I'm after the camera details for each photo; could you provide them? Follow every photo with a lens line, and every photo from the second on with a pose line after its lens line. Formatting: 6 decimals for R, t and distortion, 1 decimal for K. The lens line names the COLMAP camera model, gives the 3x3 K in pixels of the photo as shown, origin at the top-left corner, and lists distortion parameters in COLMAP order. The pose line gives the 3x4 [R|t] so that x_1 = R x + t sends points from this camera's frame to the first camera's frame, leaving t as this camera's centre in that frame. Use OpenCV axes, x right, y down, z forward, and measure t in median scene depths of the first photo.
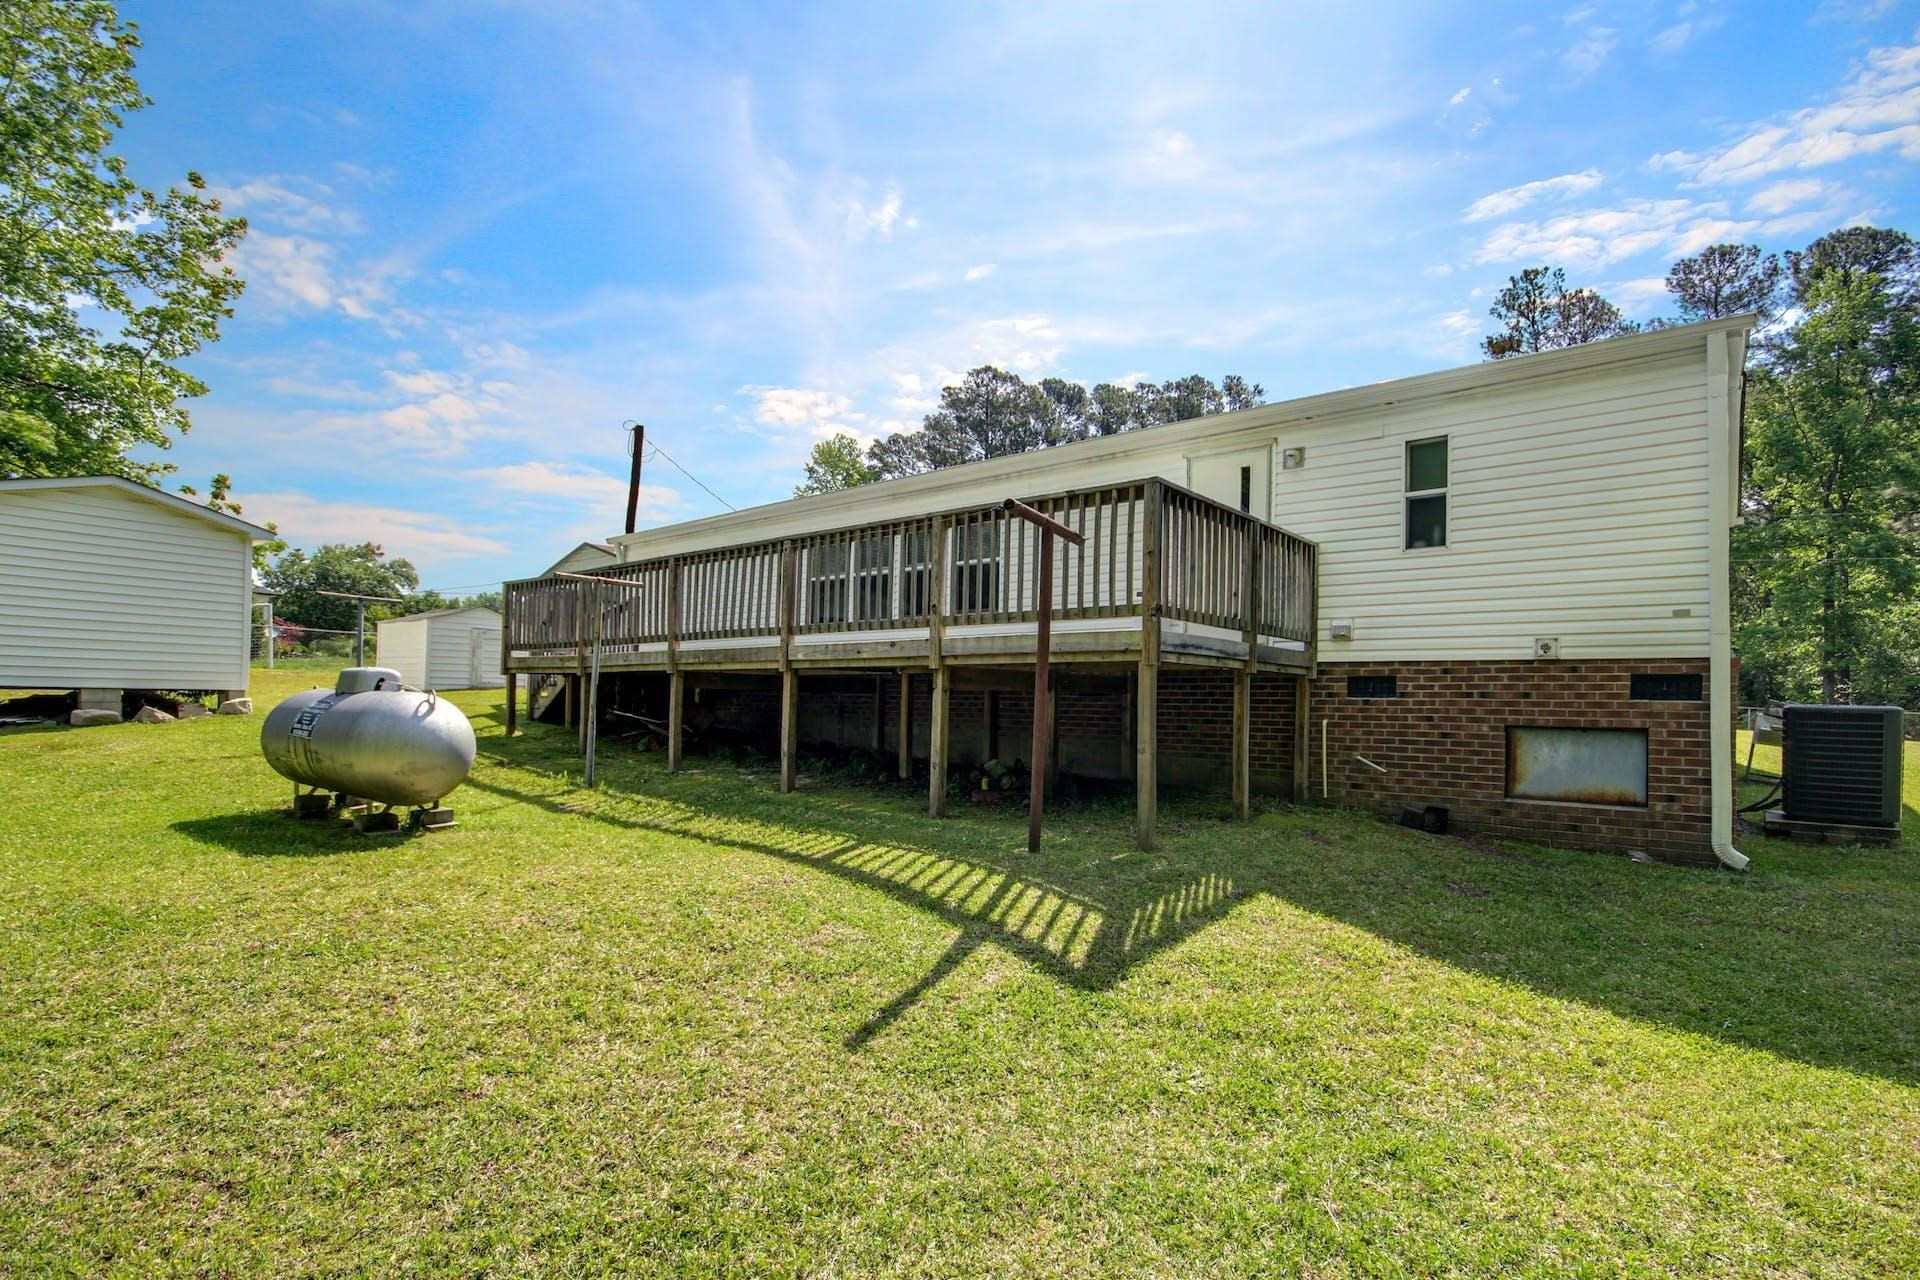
lens RADIAL K [[932.0, 0, 958.9], [0, 932.0, 703.0], [0, 0, 1]] dist [0.041013, -0.021625]
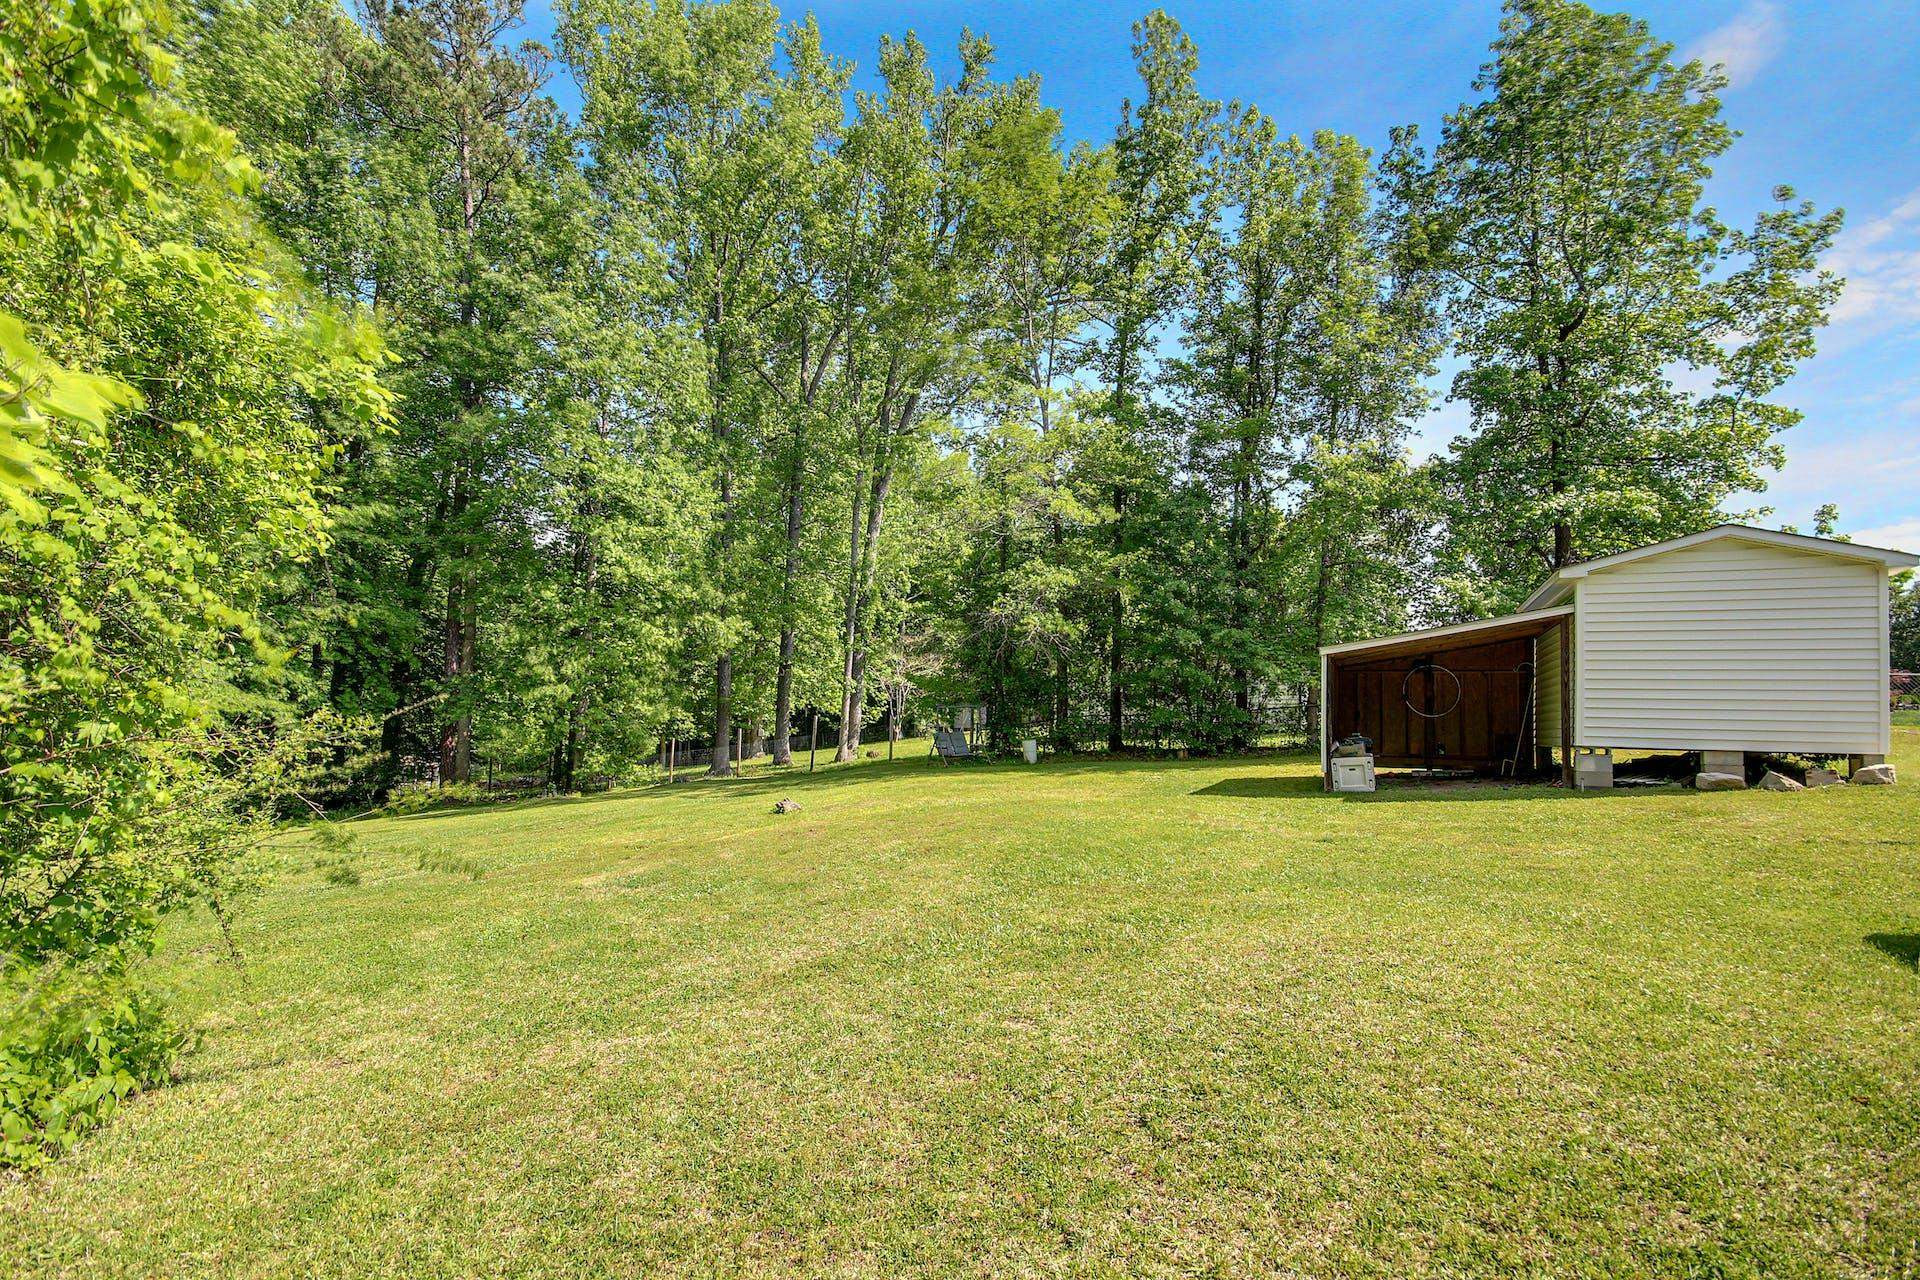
lens RADIAL K [[877.3, 0, 970.6], [0, 877.3, 653.1], [0, 0, 1]] dist [-0.017517, -0.000542]
pose [[0.187205, -0.083941, -0.978728, -0.176611], [-0.025069, 0.995610, -0.090184, -0.014581], [0.982001, 0.041419, 0.184278, 0.094022]]
